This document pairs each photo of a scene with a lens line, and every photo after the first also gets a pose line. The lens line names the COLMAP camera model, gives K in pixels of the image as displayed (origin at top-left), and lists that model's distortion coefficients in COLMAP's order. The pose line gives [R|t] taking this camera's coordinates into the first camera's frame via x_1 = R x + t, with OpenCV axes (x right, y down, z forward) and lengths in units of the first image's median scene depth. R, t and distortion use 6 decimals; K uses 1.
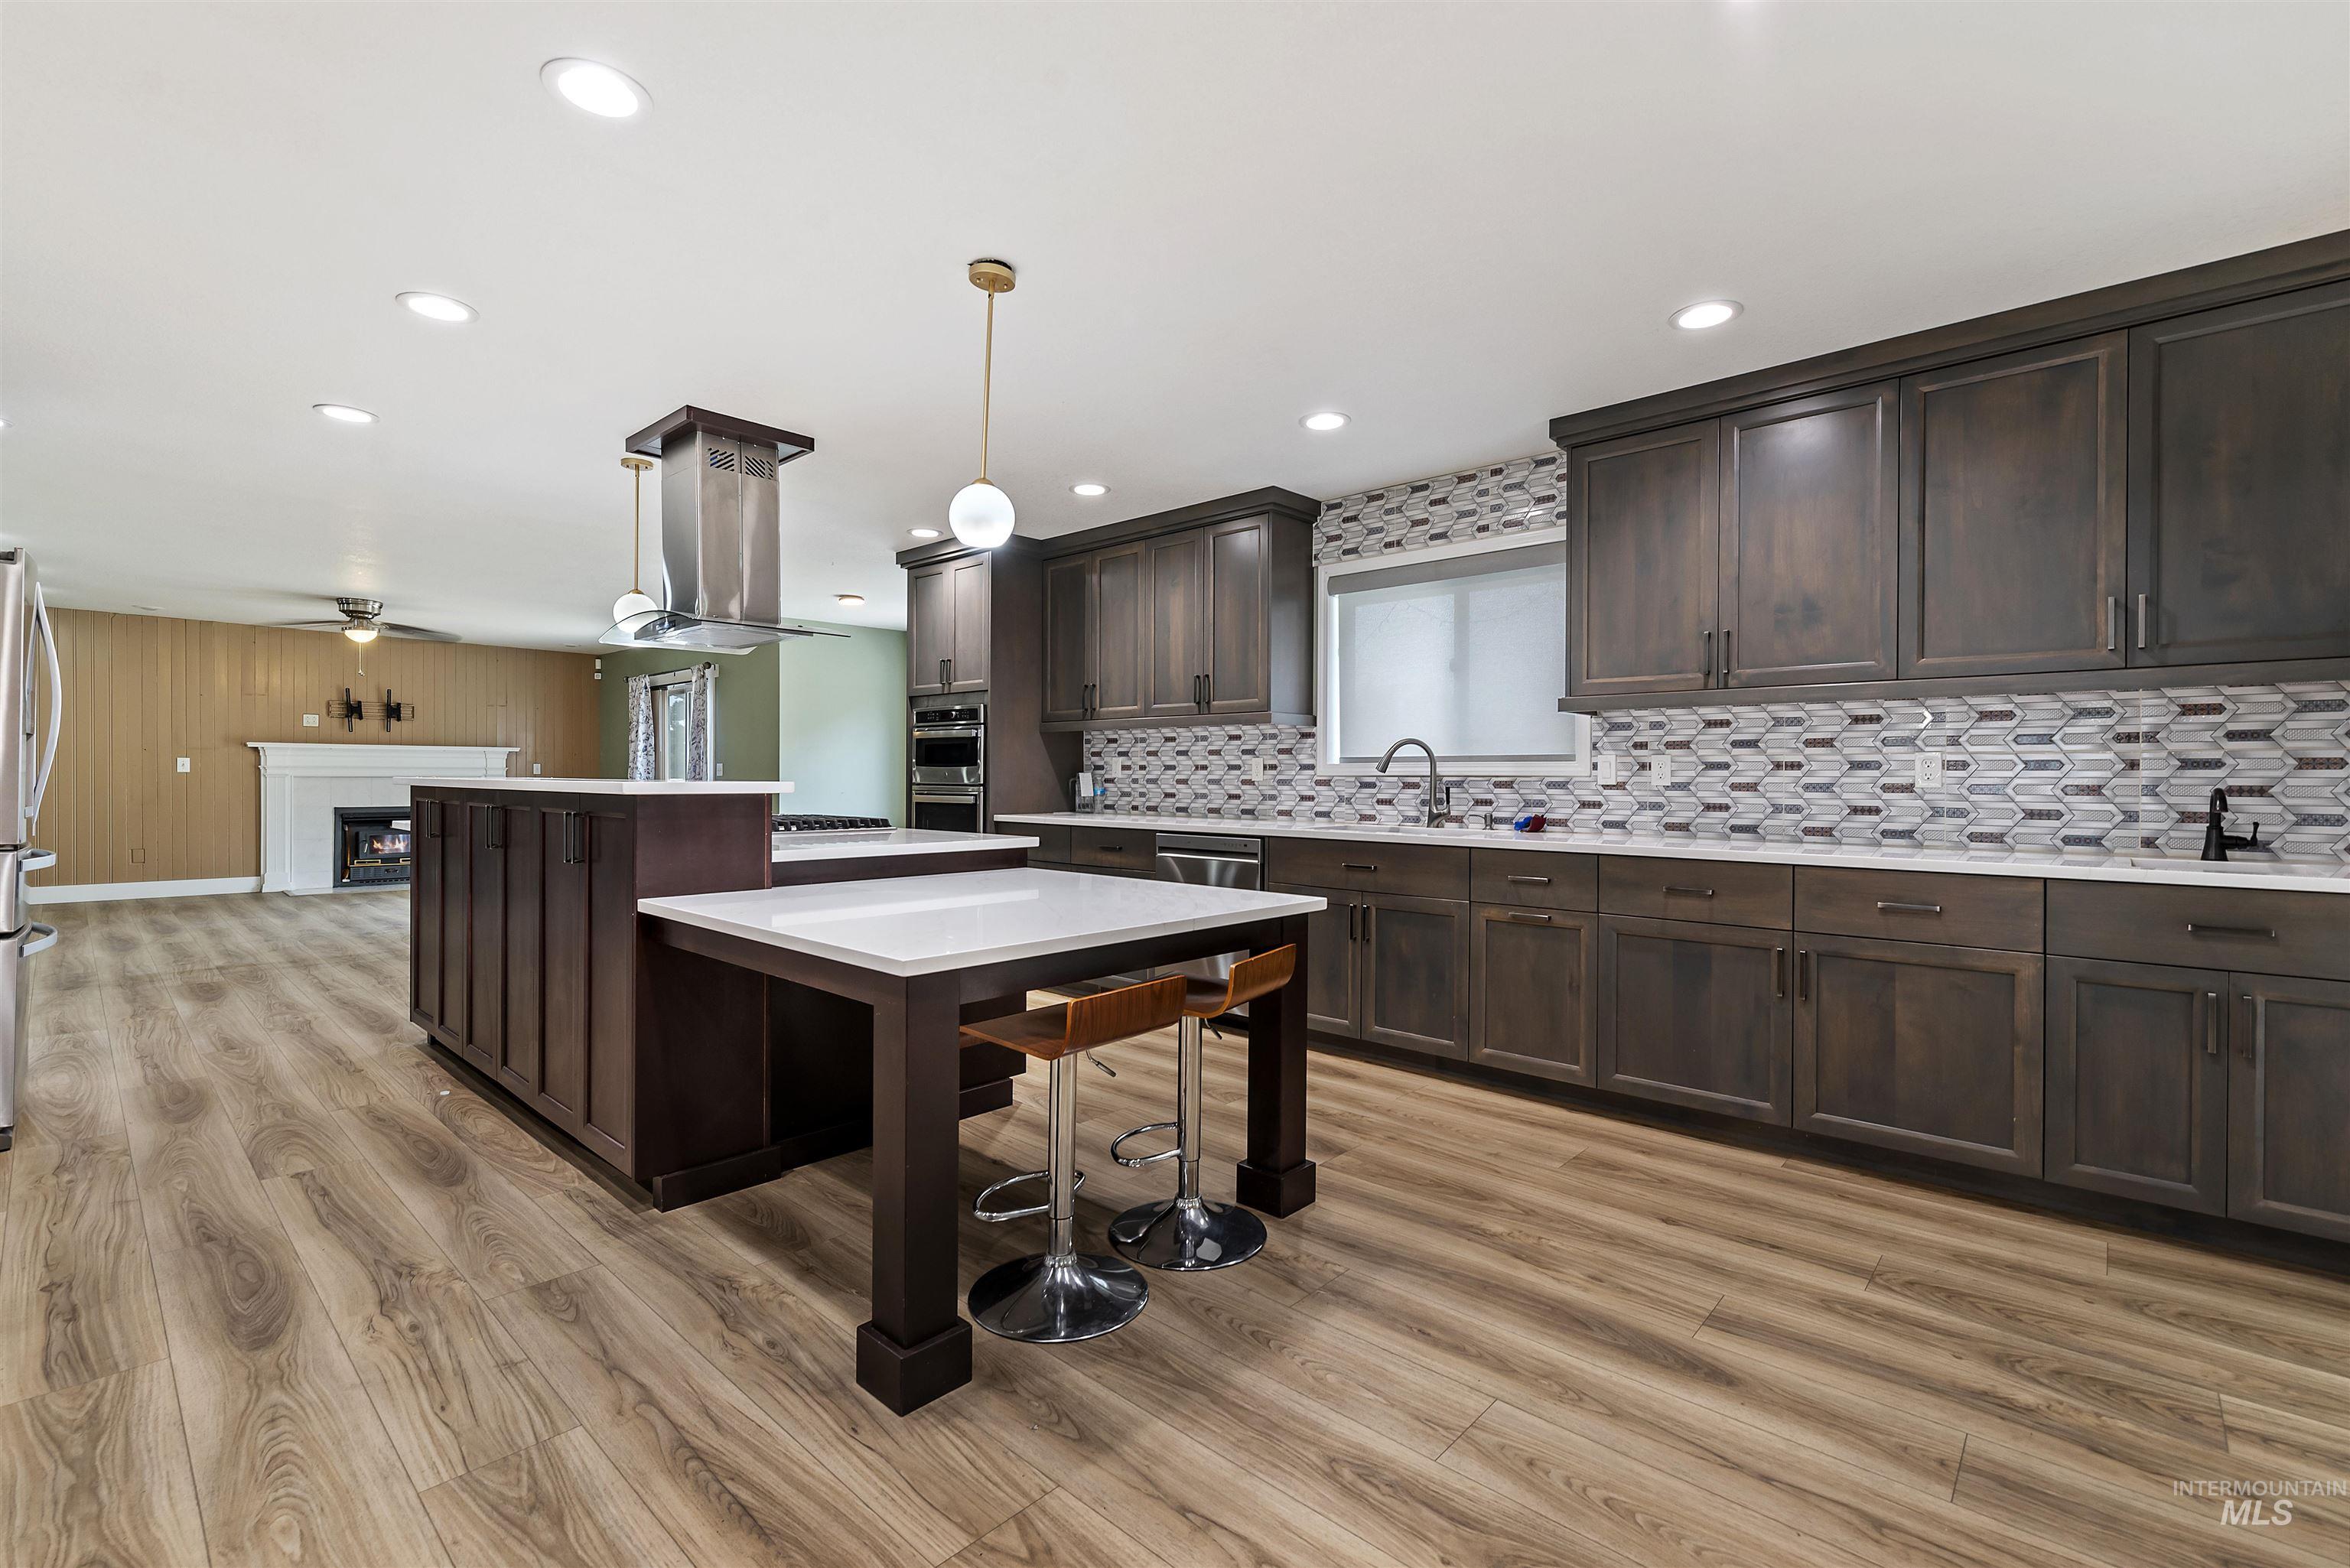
lens RADIAL K [[1051.0, 0, 1211.7], [0, 1051.0, 780.5], [0, 0, 1]] dist [-0.000239, -0.000092]
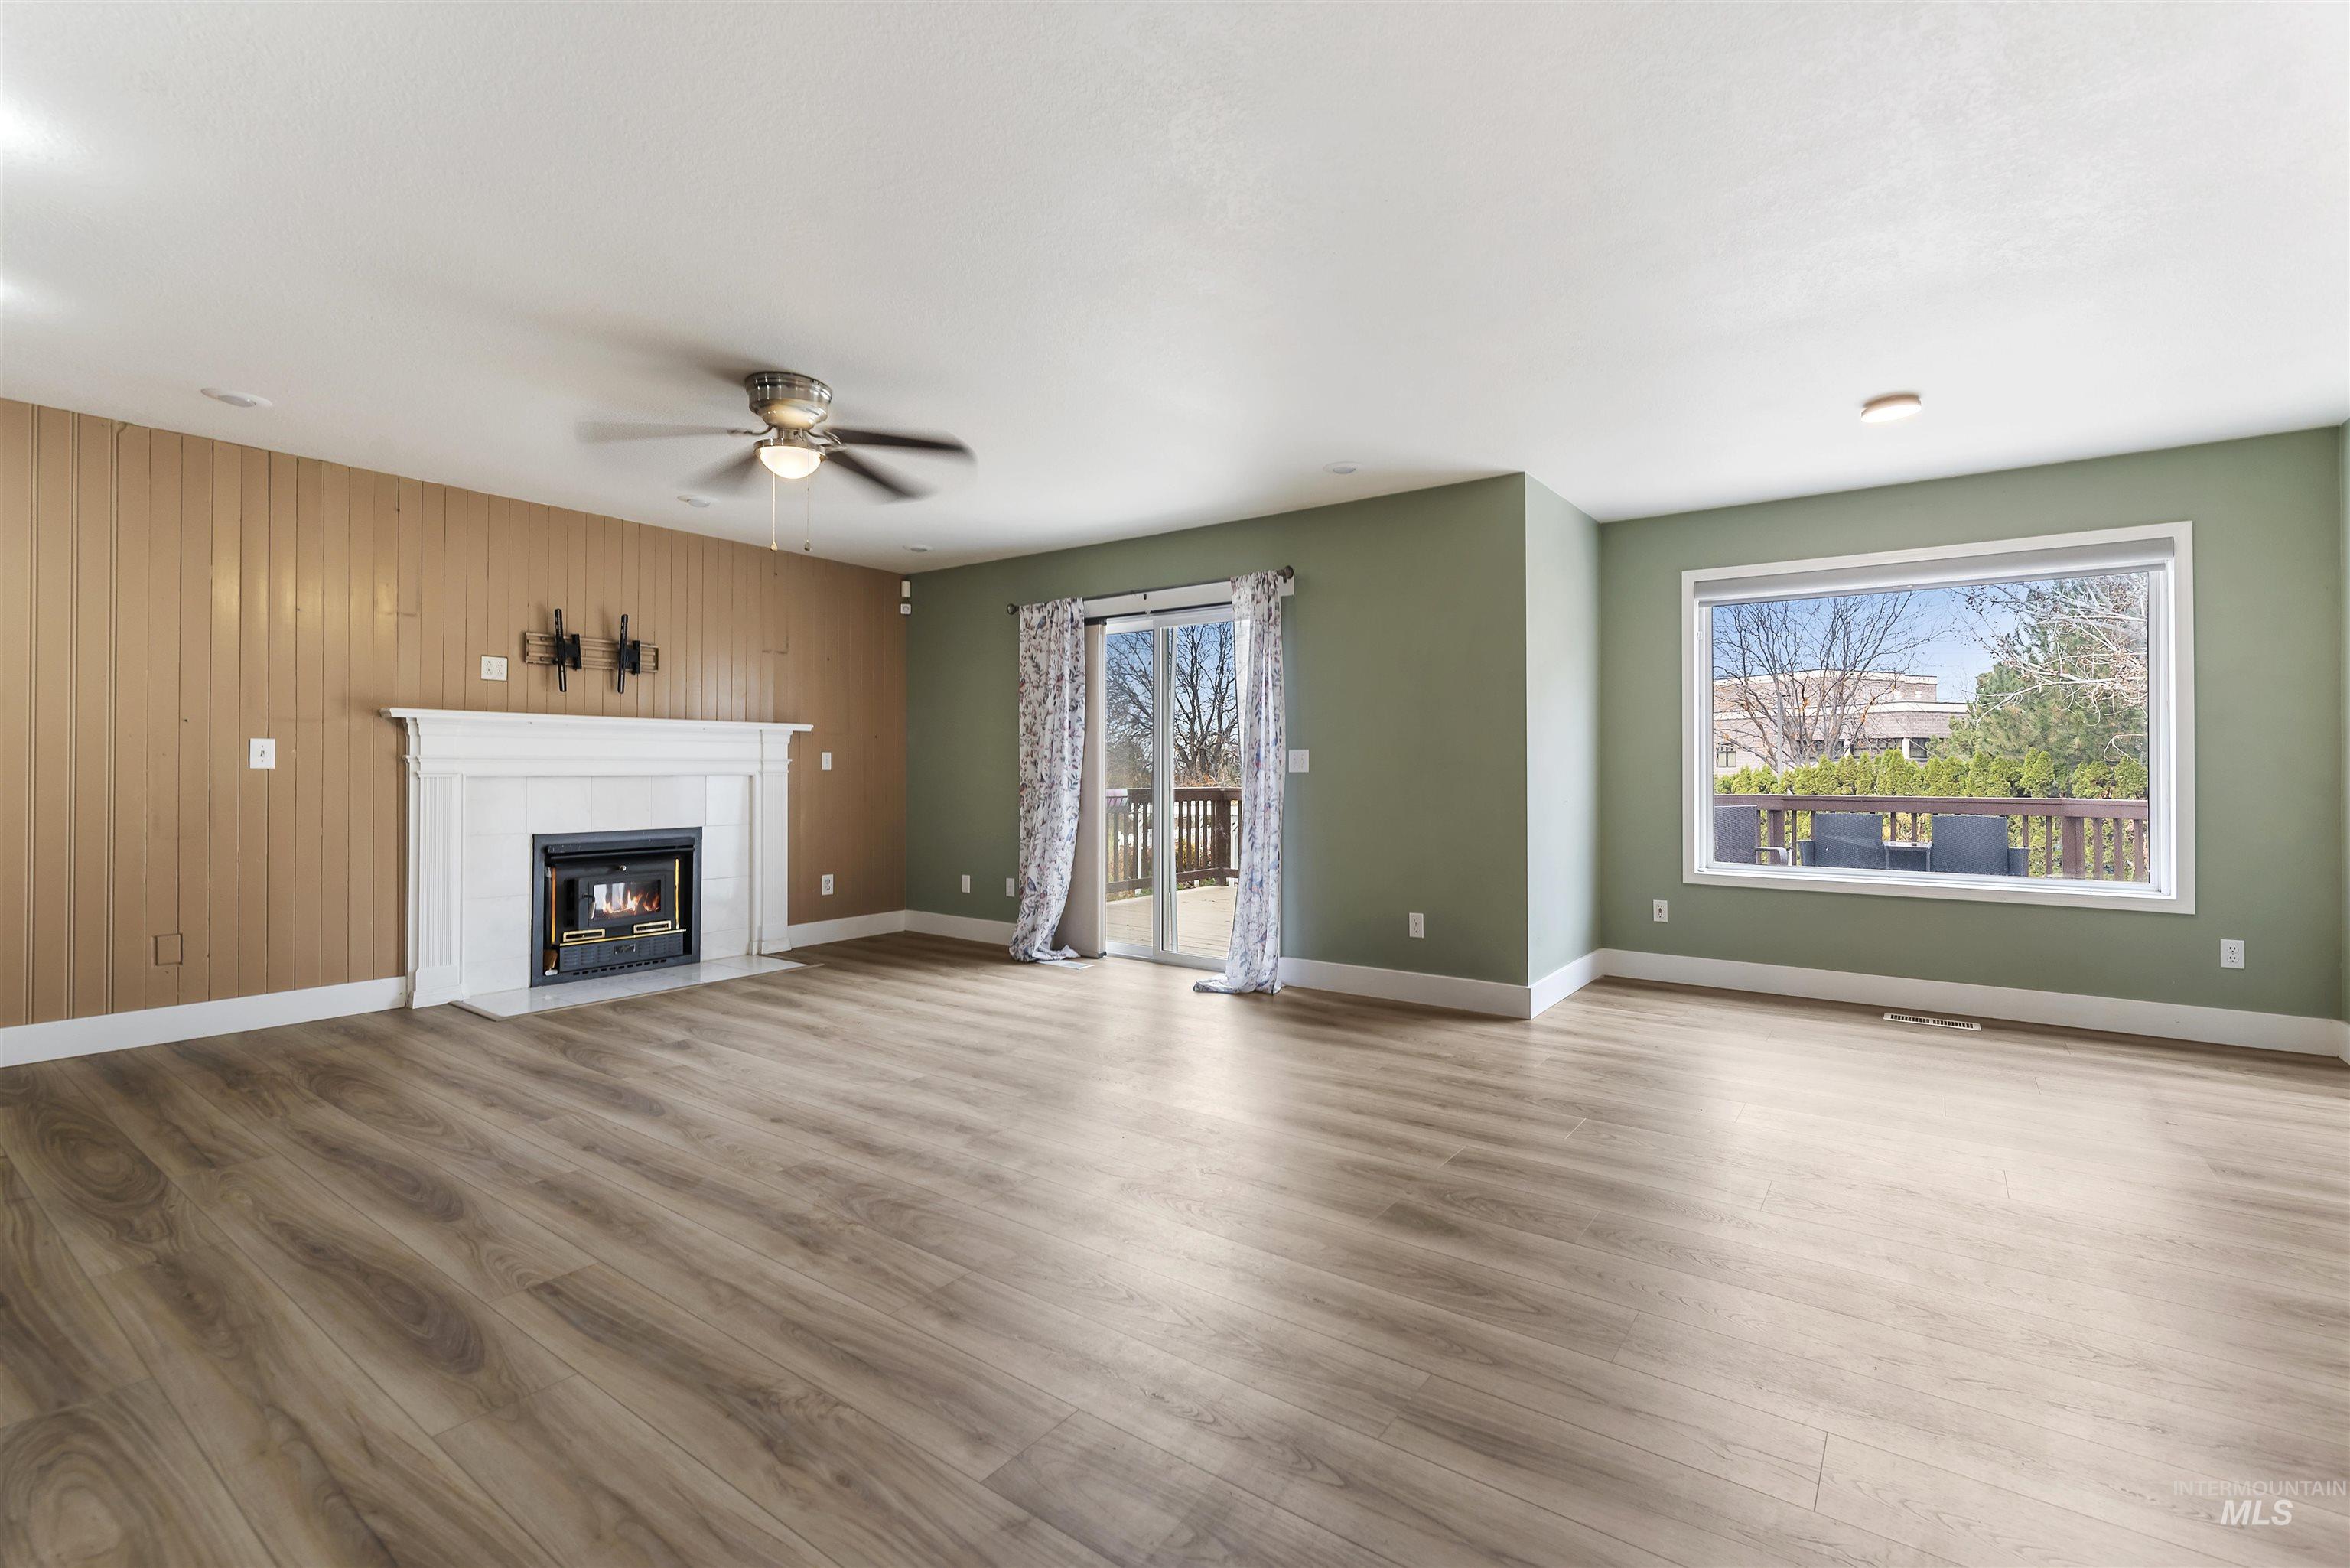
lens RADIAL K [[1012.8, 0, 1182.7], [0, 1012.8, 764.9], [0, 0, 1]] dist [-0.012370, 0.000069]
pose [[0.992159, -0.002888, 0.124950, -0.571067], [0.003744, 0.999971, -0.006622, -0.004816], [-0.124927, 0.007038, 0.992141, 0.455519]]
